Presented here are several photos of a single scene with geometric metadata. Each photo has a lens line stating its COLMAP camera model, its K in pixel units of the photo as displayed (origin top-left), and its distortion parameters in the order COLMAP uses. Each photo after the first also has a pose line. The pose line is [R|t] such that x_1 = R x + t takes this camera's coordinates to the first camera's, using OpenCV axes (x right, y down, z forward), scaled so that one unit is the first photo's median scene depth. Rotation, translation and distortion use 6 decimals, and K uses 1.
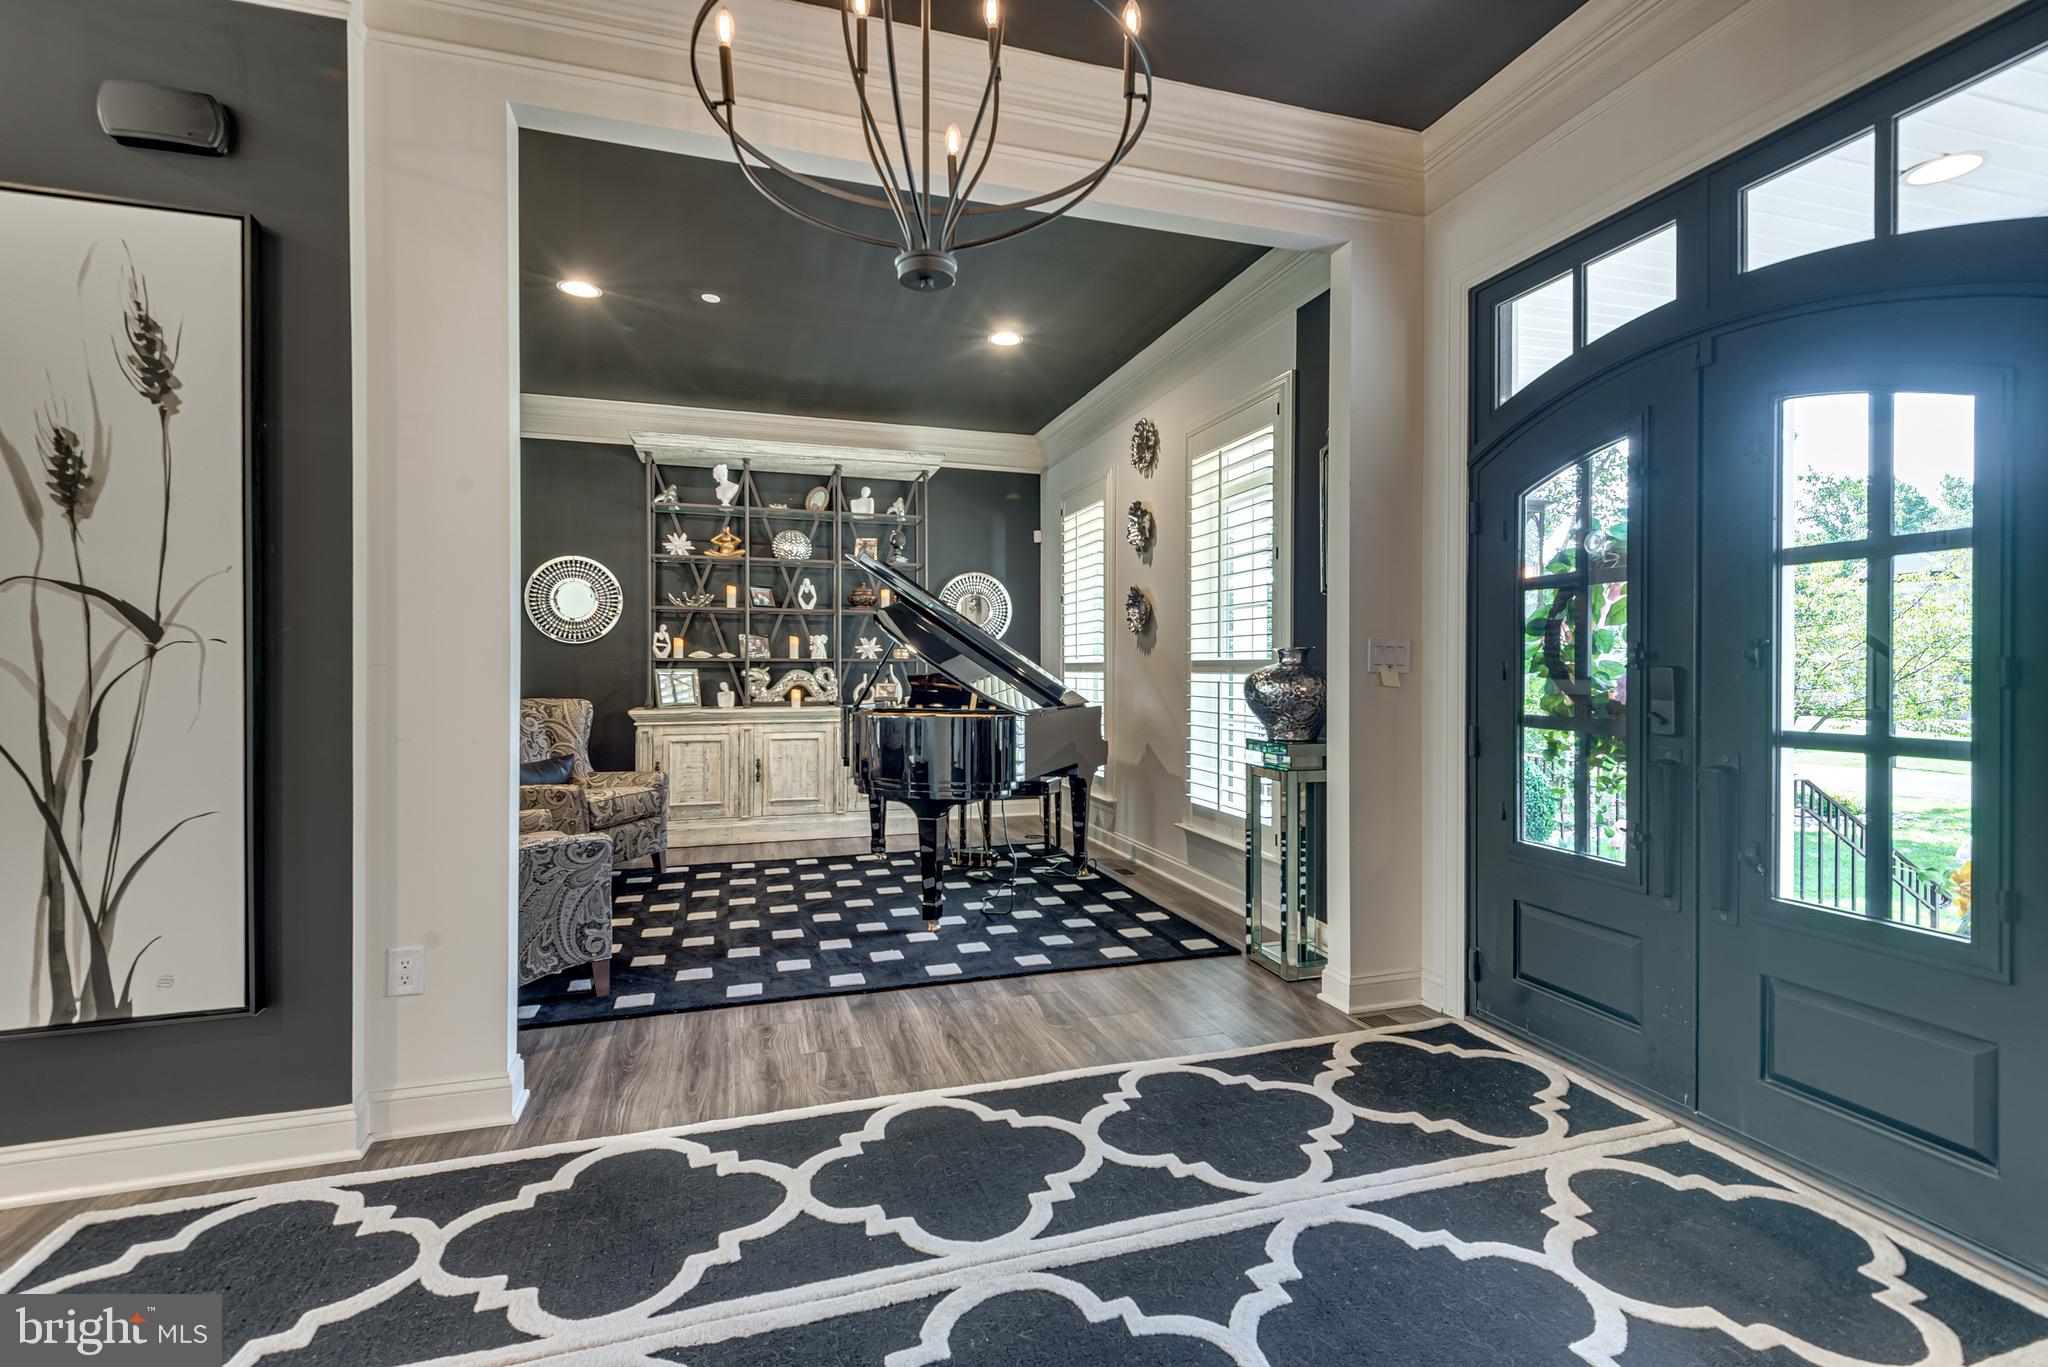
lens RADIAL K [[918.0, 0, 1014.0], [0, 918.0, 673.3], [0, 0, 1]] dist [0.037876, -0.023460]
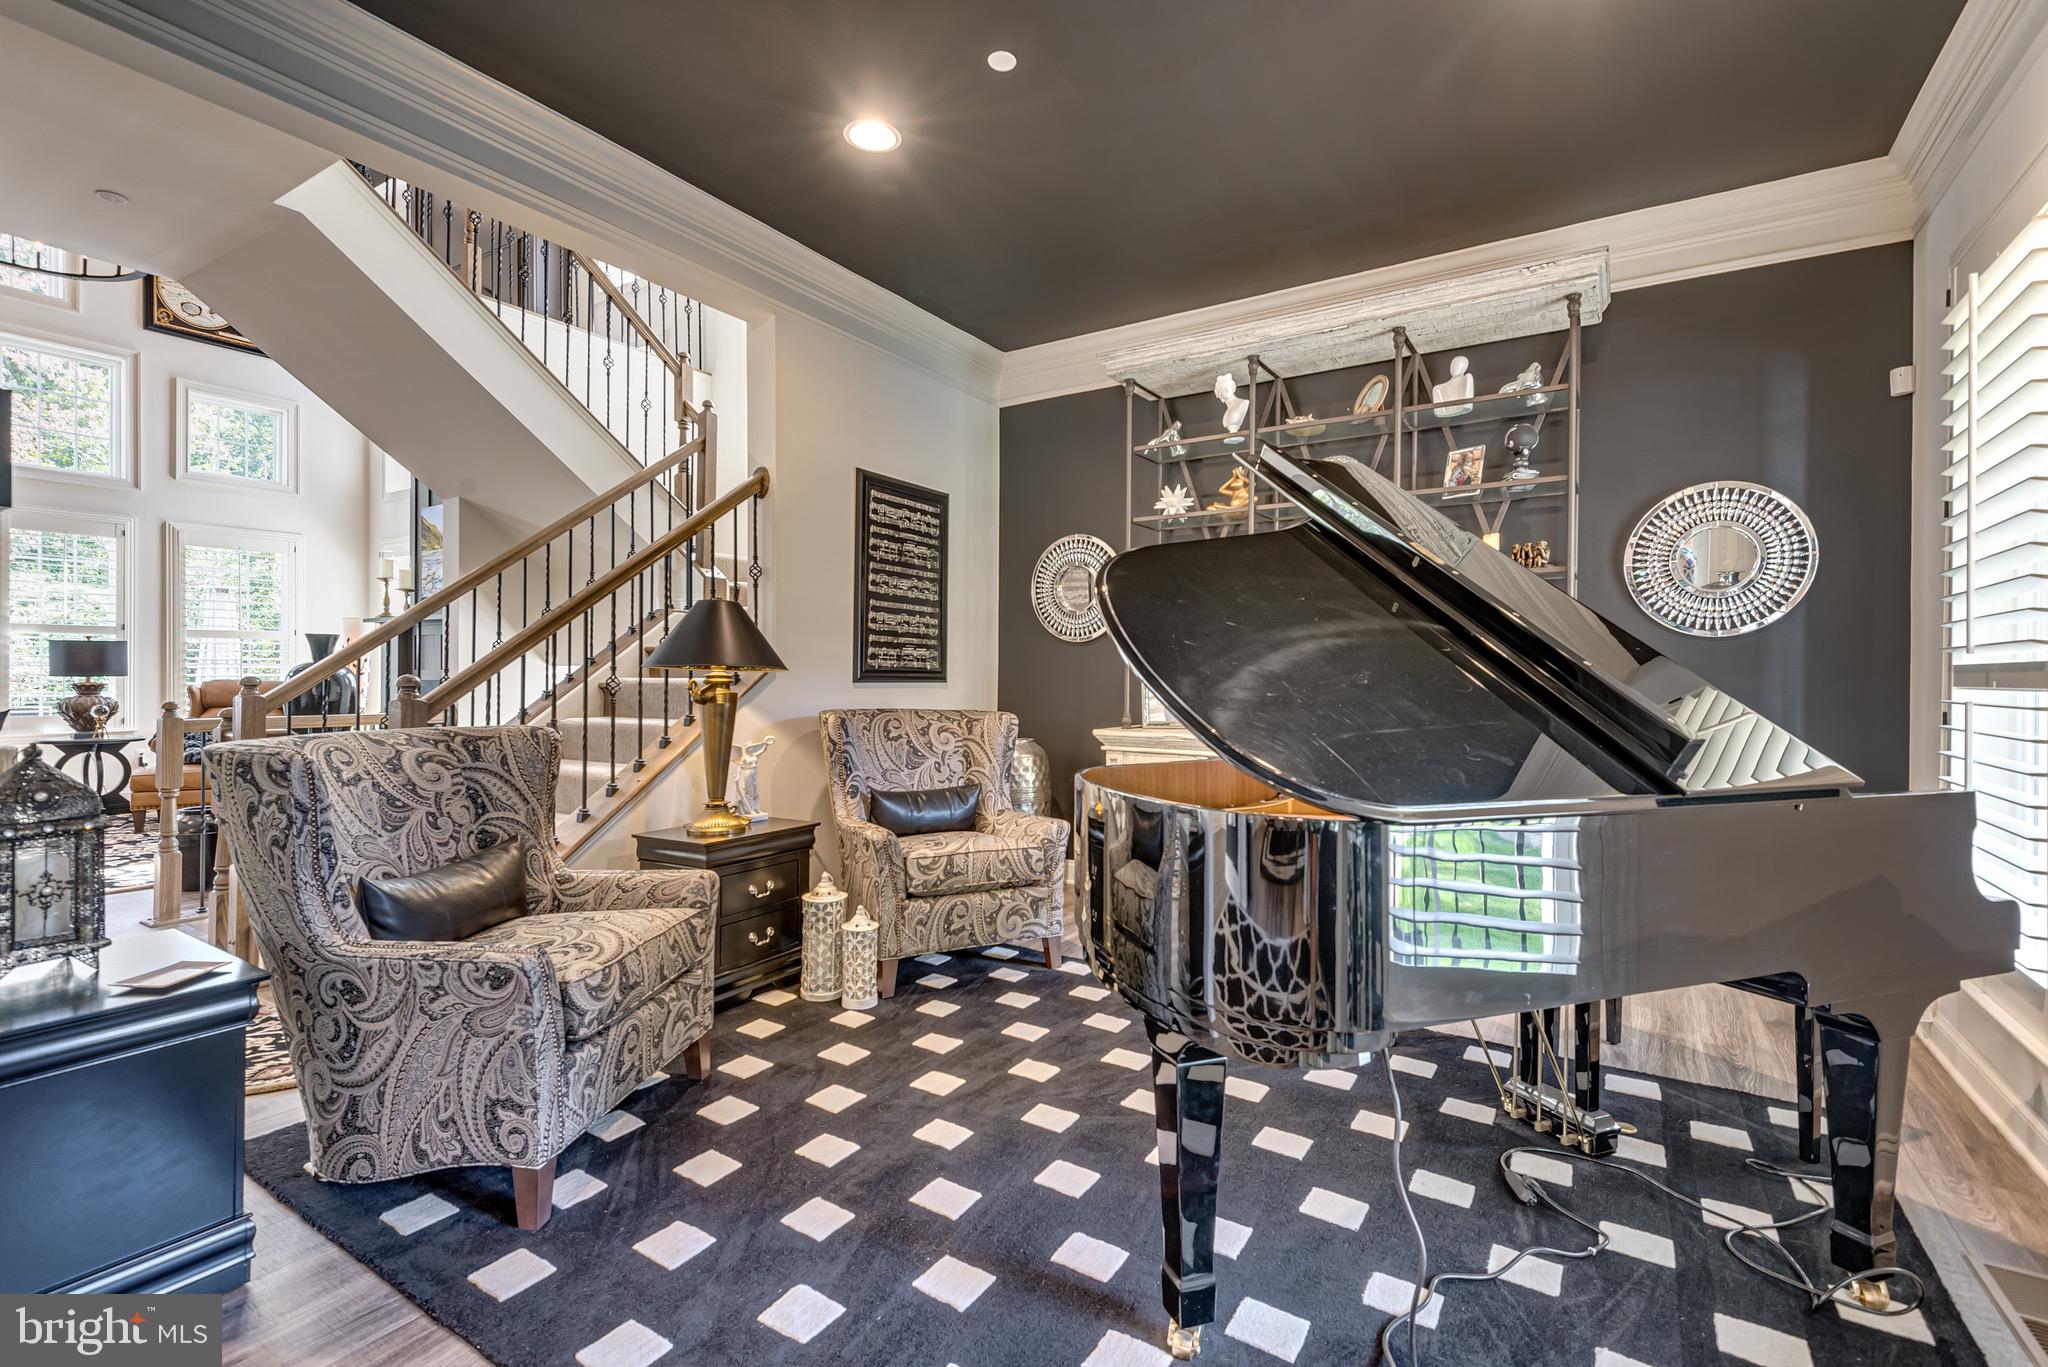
lens RADIAL K [[918.0, 0, 1014.0], [0, 918.0, 673.3], [0, 0, 1]] dist [0.037876, -0.023460]
pose [[0.648910, 0.006246, -0.760840, 0.105877], [-0.012742, 0.999915, -0.002660, -0.002216], [0.760759, 0.011421, 0.648935, 0.455691]]
